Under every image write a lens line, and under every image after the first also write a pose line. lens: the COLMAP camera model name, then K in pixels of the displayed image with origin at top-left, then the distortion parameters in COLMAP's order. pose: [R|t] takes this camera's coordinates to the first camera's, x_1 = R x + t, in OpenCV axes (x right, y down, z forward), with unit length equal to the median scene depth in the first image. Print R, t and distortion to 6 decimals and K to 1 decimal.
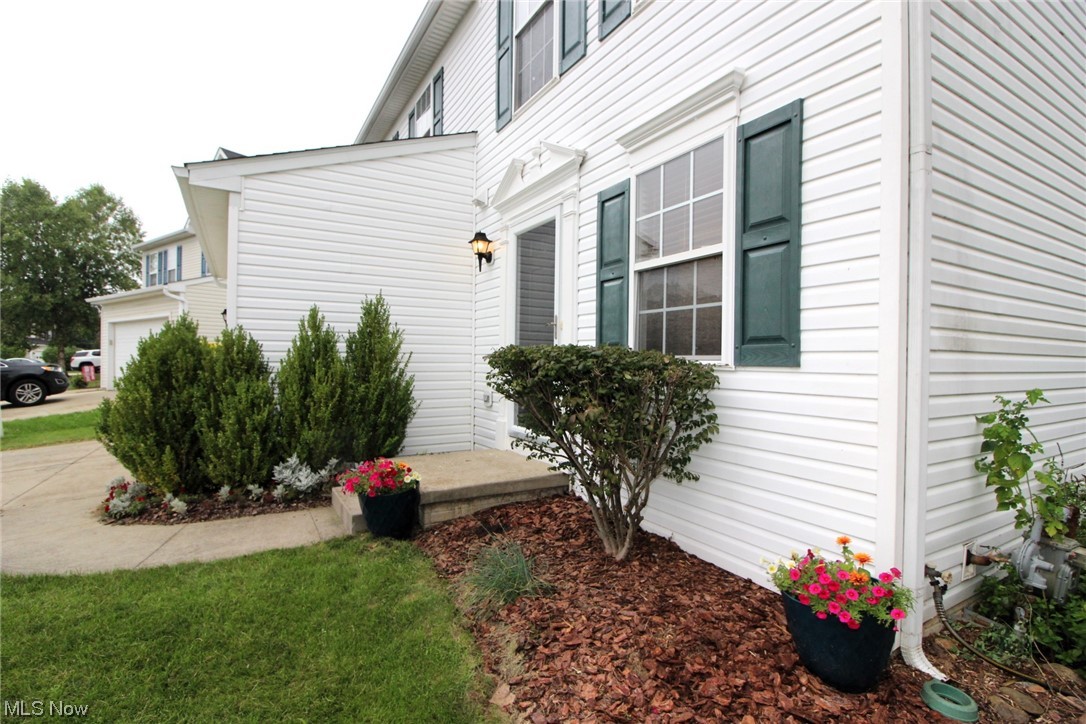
lens RADIAL K [[516.2, 0, 543.8], [0, 516.2, 357.6], [0, 0, 1]] dist [0.002438, -0.014469]
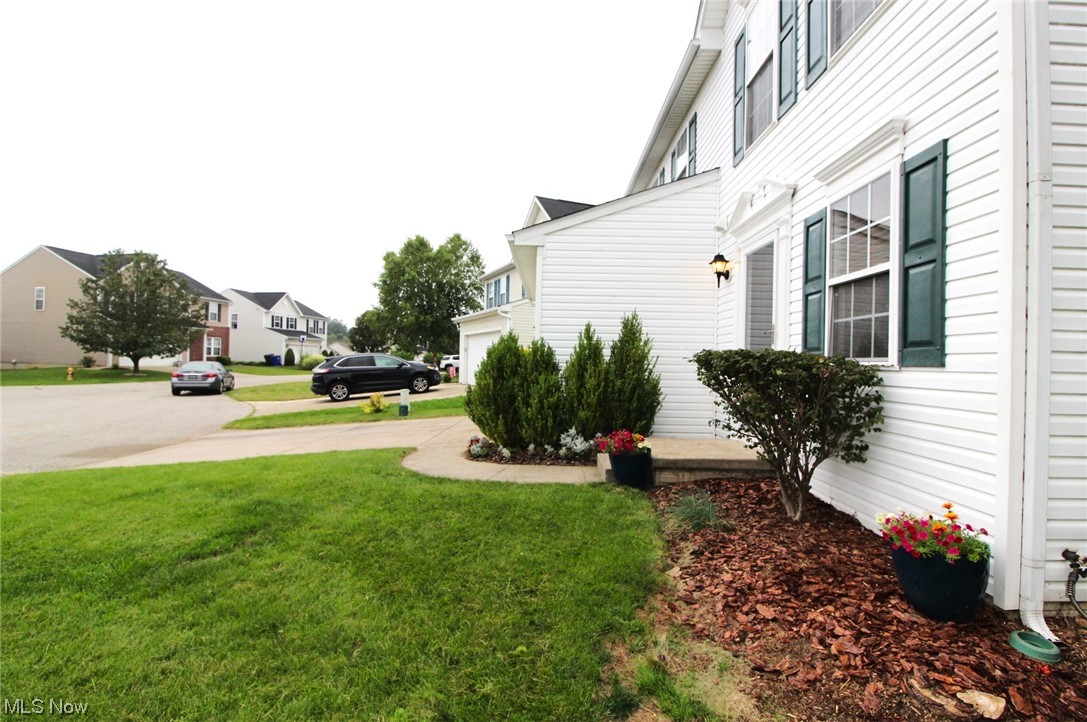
lens RADIAL K [[516.7, 0, 544.3], [0, 516.7, 356.6], [0, 0, 1]] dist [0.002438, -0.014469]
pose [[0.856082, 0.003664, -0.516828, 0.193011], [-0.011506, 0.999862, -0.011970, 0.011144], [0.516713, 0.016194, 0.856006, -0.278914]]
